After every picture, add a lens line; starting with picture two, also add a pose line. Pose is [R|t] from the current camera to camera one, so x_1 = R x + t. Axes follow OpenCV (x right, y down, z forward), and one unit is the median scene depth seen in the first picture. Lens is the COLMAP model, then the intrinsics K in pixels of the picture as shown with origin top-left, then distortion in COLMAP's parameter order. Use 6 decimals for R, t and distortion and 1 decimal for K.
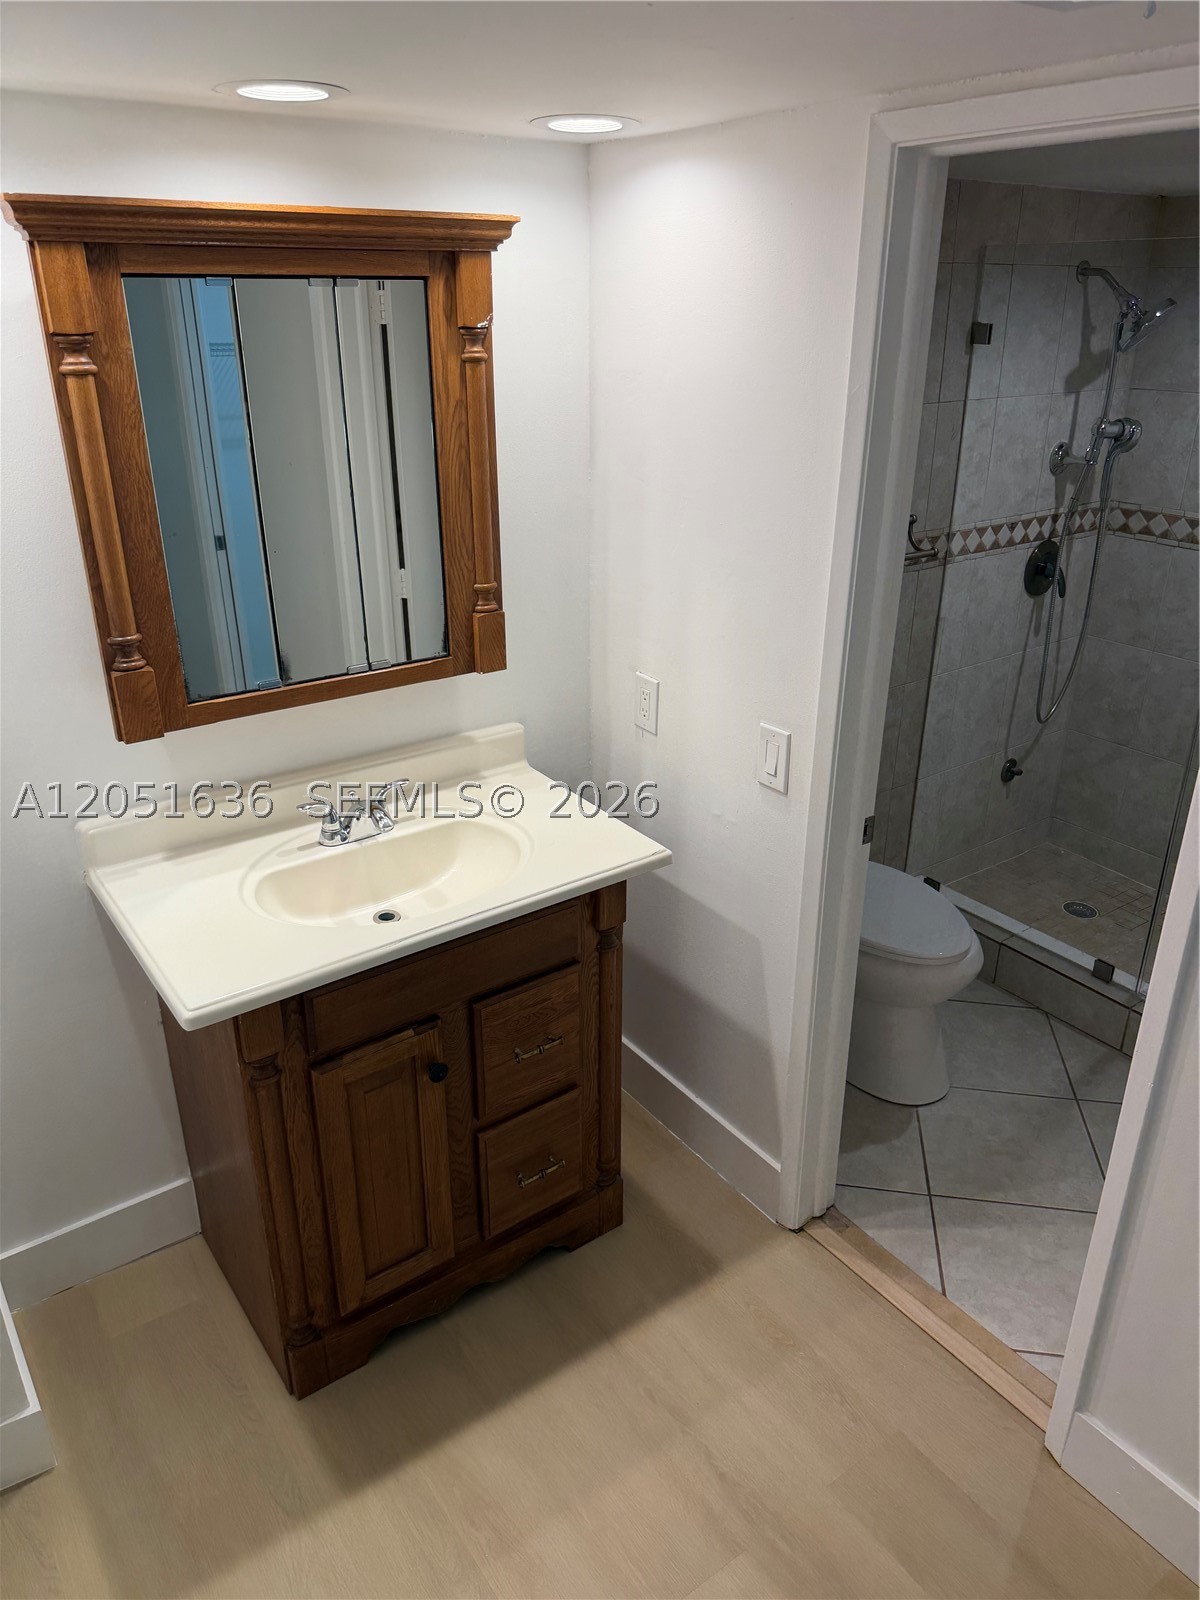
lens RADIAL K [[1144.8, 0, 601.0], [0, 1144.8, 812.6], [0, 0, 1]] dist [0.068361, -0.112614]
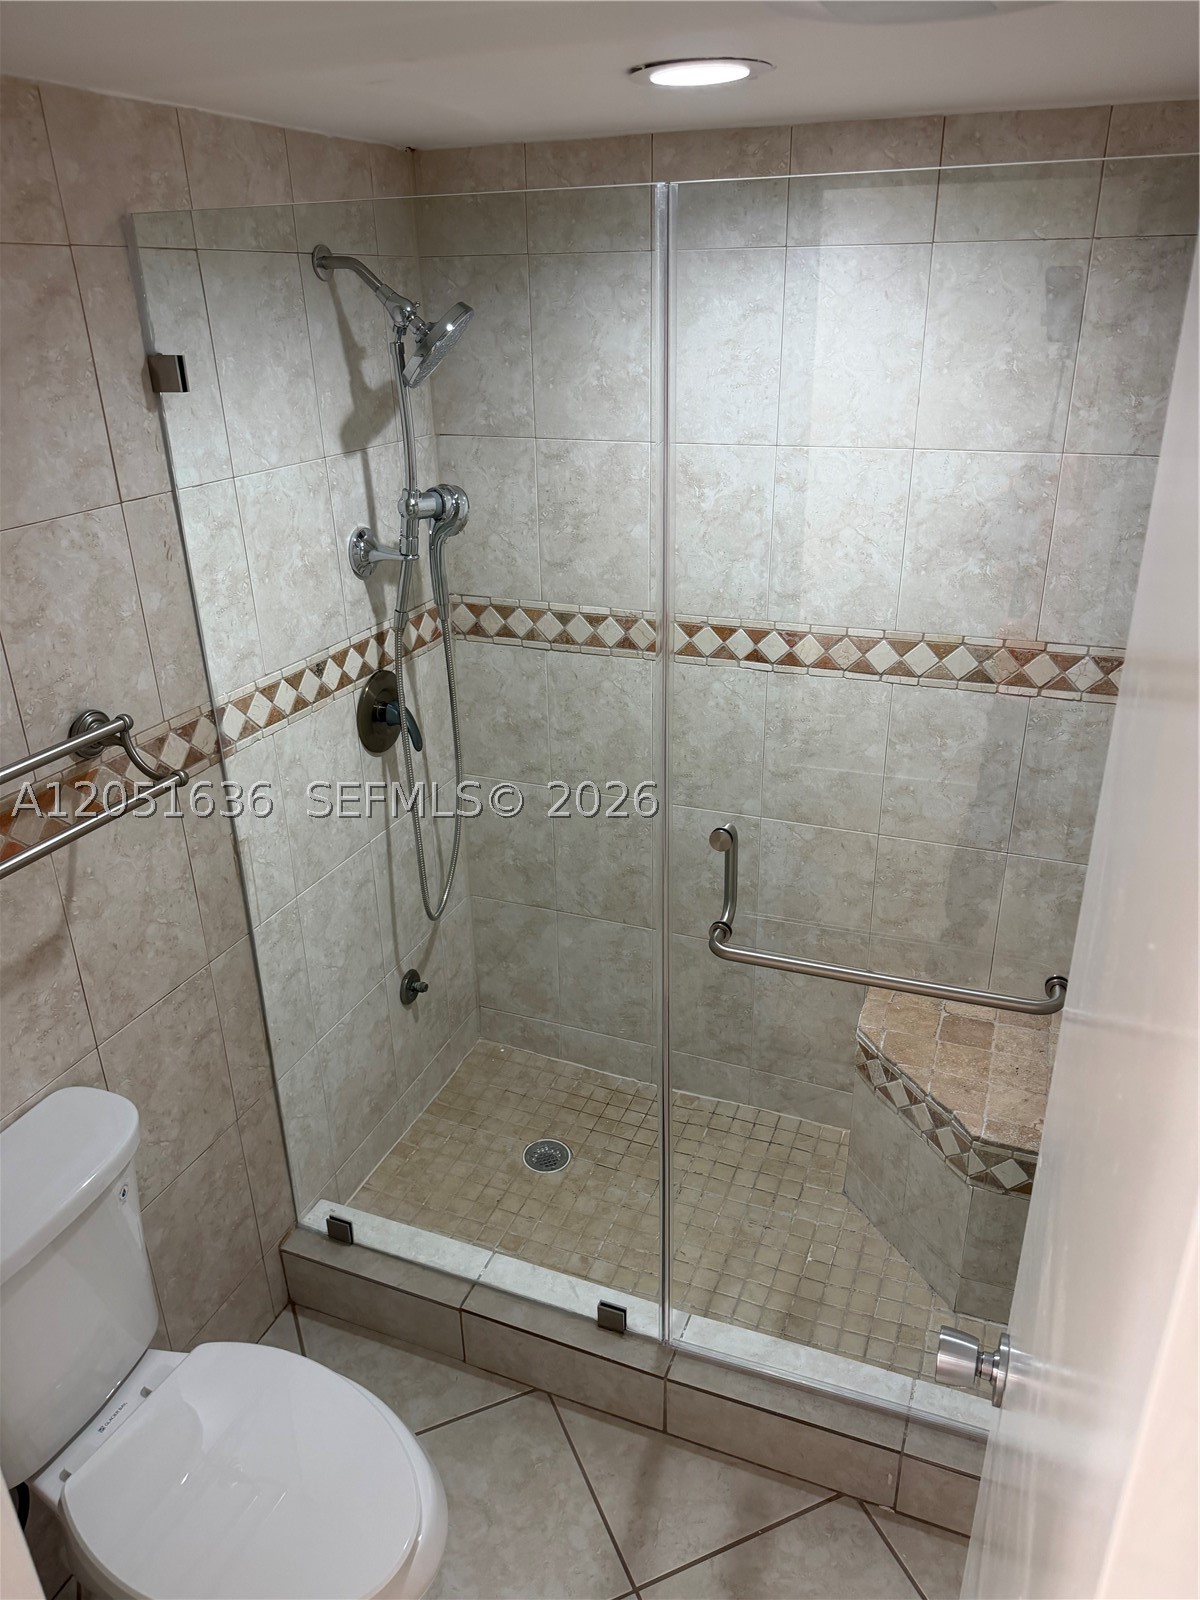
lens RADIAL K [[1125.6, 0, 601.3], [0, 1125.6, 806.5], [0, 0, 1]] dist [0.152385, -0.356471]
pose [[0.852437, -0.230035, 0.469505, 0.177424], [0.232088, 0.971170, 0.054444, -0.171315], [-0.468494, 0.062556, 0.881249, 0.381875]]
